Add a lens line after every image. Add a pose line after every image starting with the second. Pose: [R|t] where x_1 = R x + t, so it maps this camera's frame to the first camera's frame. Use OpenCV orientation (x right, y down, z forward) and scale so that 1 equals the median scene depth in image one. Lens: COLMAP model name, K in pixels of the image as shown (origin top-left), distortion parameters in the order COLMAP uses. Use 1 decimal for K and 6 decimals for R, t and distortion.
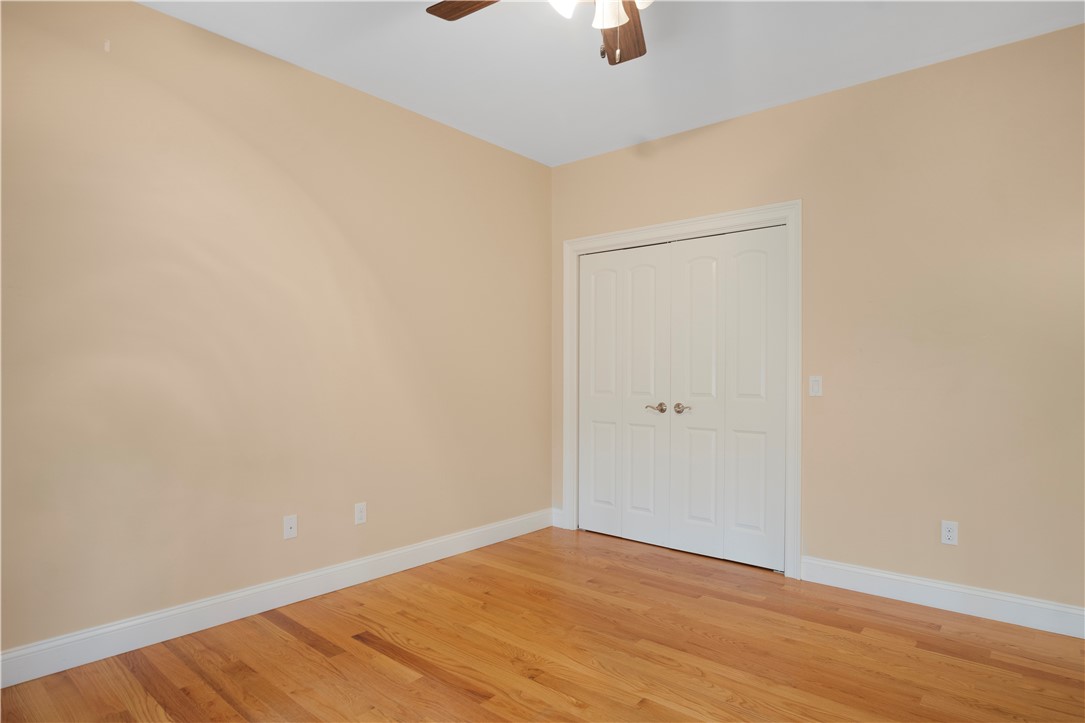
lens RADIAL K [[595.4, 0, 551.5], [0, 595.4, 361.6], [0, 0, 1]] dist [-0.045415, 0.002145]
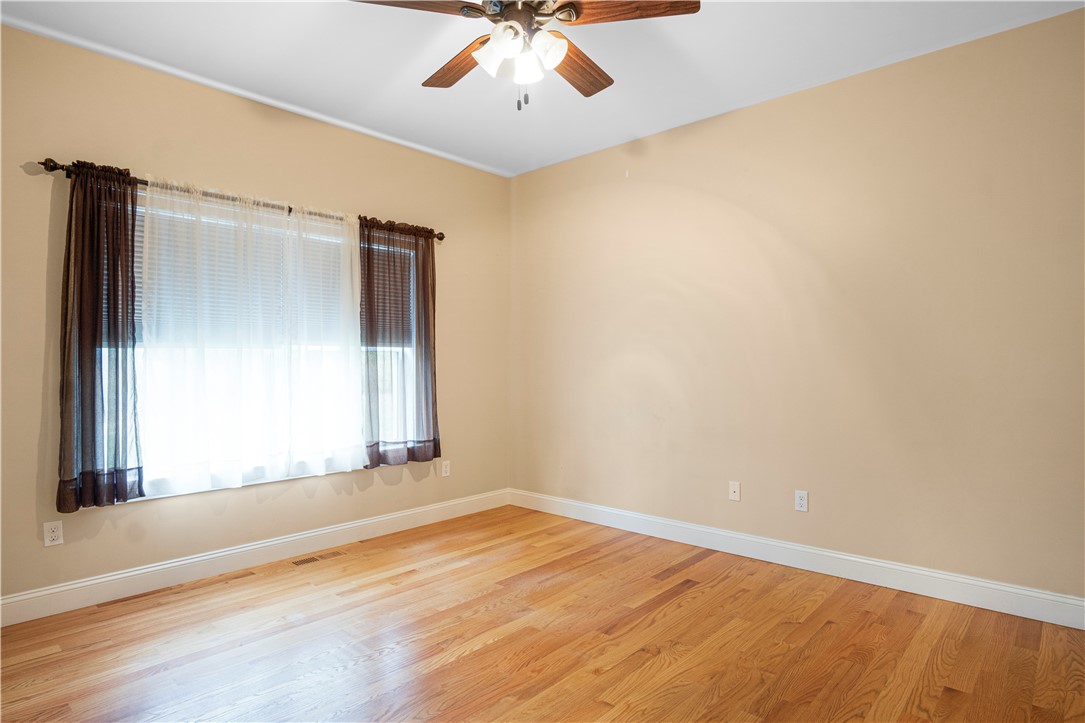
lens RADIAL K [[606.9, 0, 543.7], [0, 606.9, 362.5], [0, 0, 1]] dist [-0.005640, -0.003487]
pose [[-0.015055, 0.008897, -0.999847, 0.666700], [0.015600, 0.999841, 0.008662, 0.003865], [0.999765, -0.015467, -0.015191, 0.531808]]
